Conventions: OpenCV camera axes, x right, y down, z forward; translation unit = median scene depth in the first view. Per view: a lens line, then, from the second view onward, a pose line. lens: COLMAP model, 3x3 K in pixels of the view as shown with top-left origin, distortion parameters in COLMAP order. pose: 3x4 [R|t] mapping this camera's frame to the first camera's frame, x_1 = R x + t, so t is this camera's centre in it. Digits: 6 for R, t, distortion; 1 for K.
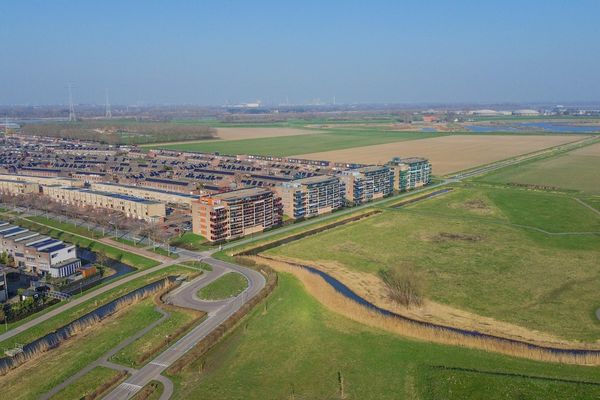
lens RADIAL K [[506.4, 0, 299.7], [0, 506.4, 200.1], [0, 0, 1]] dist [0.053447, -0.031703]
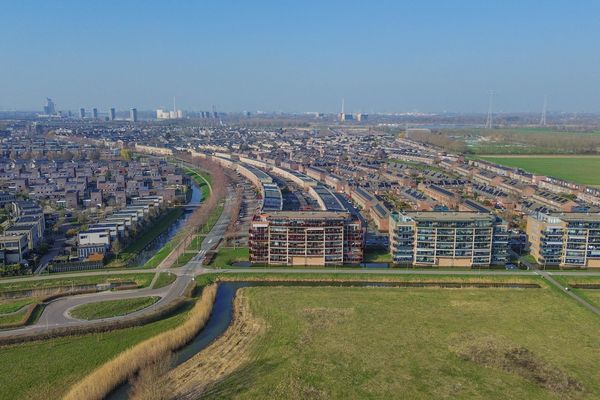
lens RADIAL K [[506.4, 0, 300.7], [0, 506.4, 196.1], [0, 0, 1]] dist [0.053447, -0.031703]
pose [[0.641959, 0.138798, -0.754072, 0.559445], [-0.155576, 0.986600, 0.049153, -0.093043], [0.750790, 0.085761, 0.654950, 0.500039]]
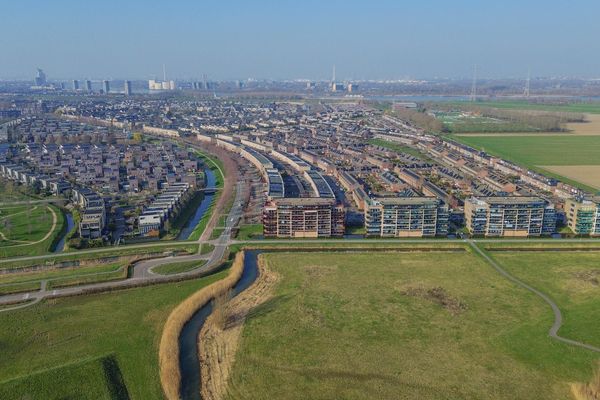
lens RADIAL K [[506.4, 0, 300.4], [0, 506.4, 200.8], [0, 0, 1]] dist [0.053447, -0.031703]
pose [[0.655182, 0.187644, -0.731797, 0.802154], [-0.147512, 0.981793, 0.119678, -0.167197], [0.740930, 0.029538, 0.670932, 0.252474]]
